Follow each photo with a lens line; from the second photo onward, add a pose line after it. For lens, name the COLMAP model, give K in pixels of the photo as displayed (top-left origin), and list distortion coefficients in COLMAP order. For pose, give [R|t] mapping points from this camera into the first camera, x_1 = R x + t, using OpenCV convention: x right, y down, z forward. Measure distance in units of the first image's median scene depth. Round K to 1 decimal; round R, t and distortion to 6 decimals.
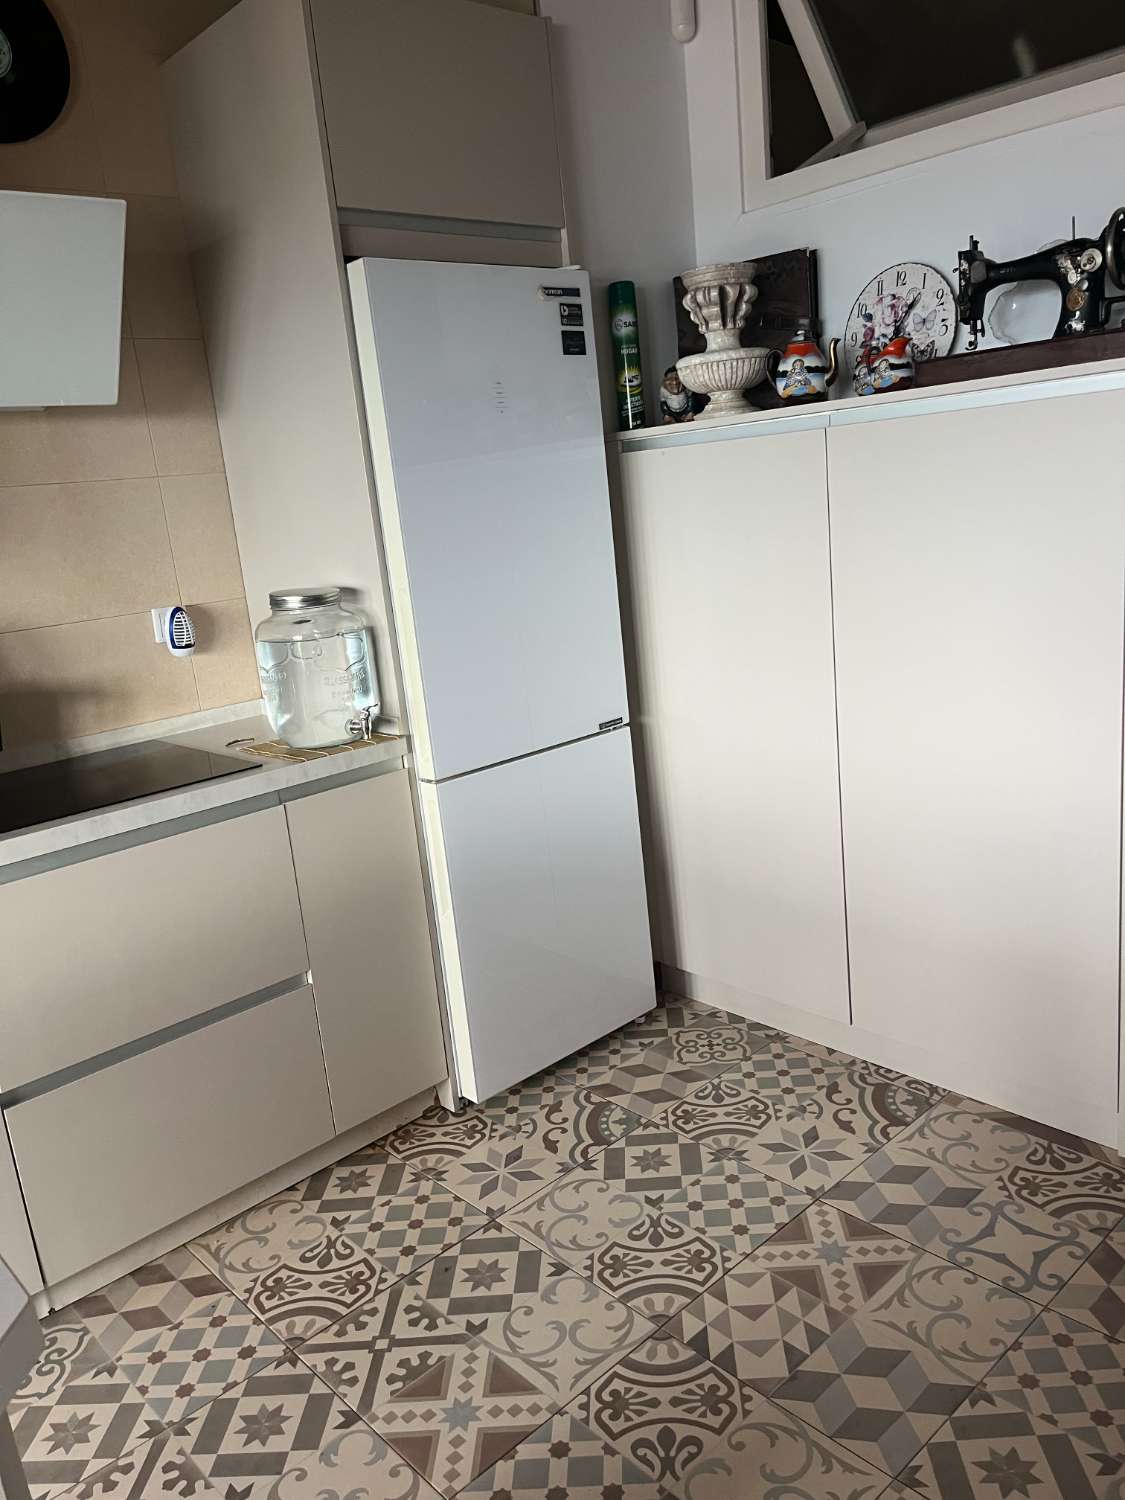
lens RADIAL K [[1152.3, 0, 556.4], [0, 1152.3, 753.4], [0, 0, 1]] dist [0.062151, -0.088574]
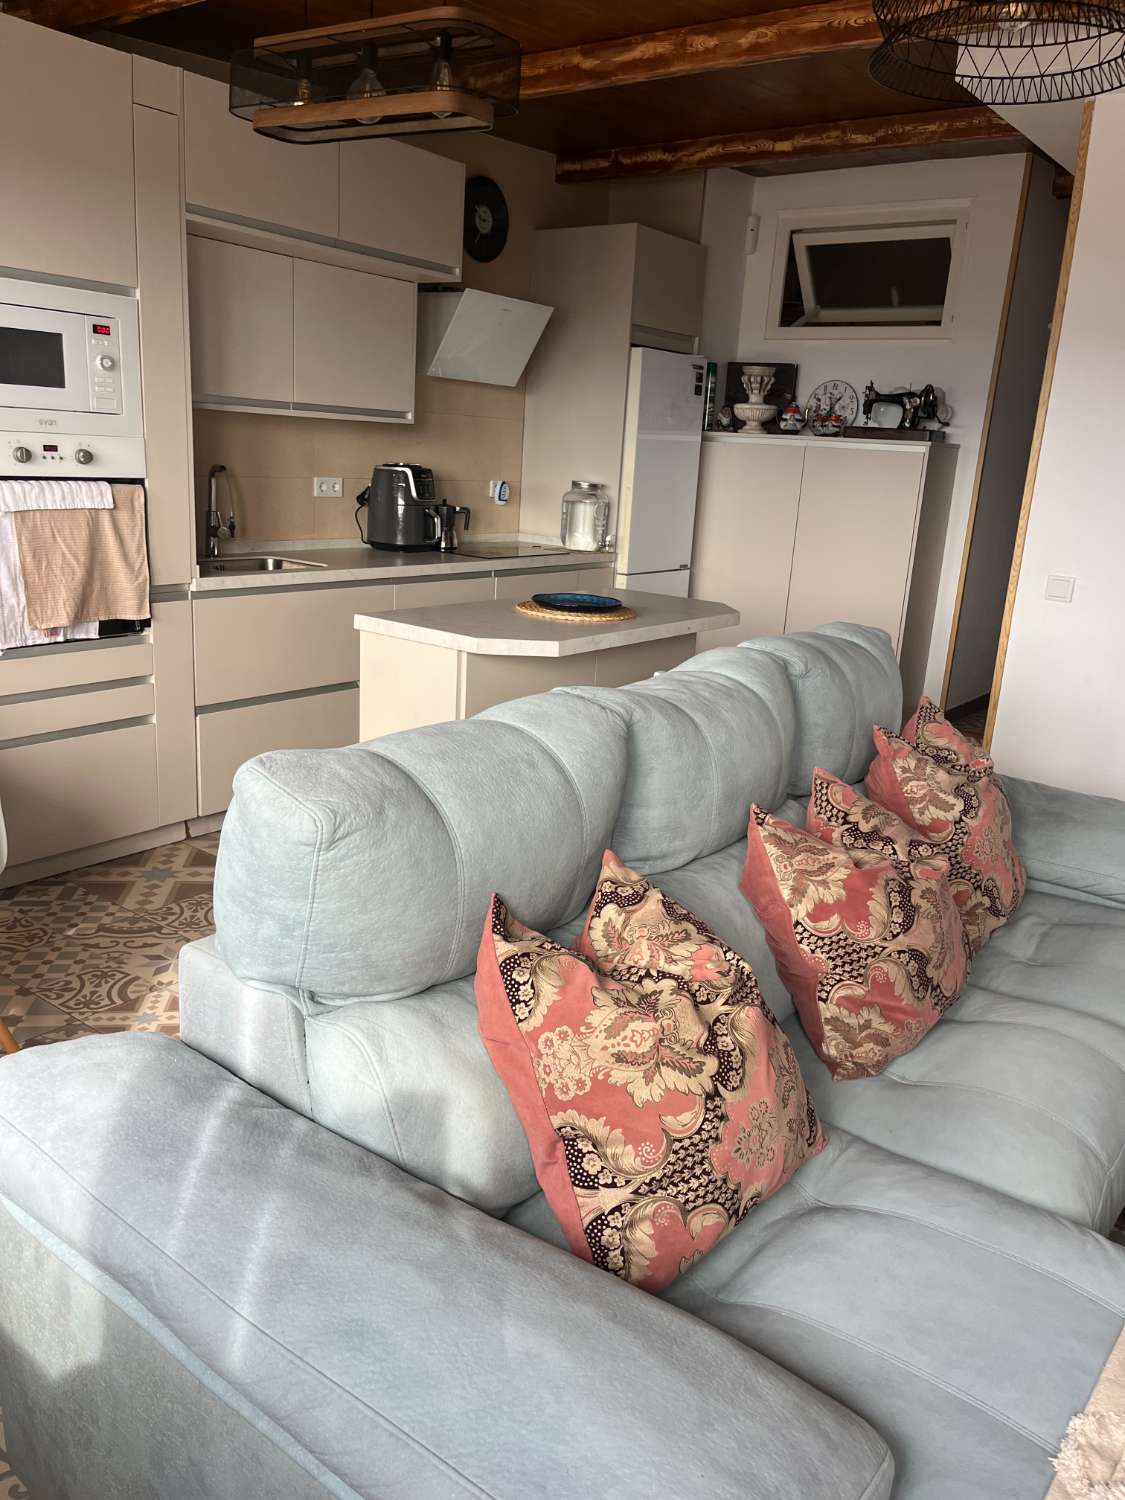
lens RADIAL K [[1152.3, 0, 572.1], [0, 1152.3, 750.3], [0, 0, 1]] dist [0.062151, -0.088574]
pose [[0.970270, 0.104504, 0.218298, -0.633063], [-0.109908, 0.993860, 0.012728, 0.333768], [-0.215628, -0.036343, 0.975799, -1.149854]]
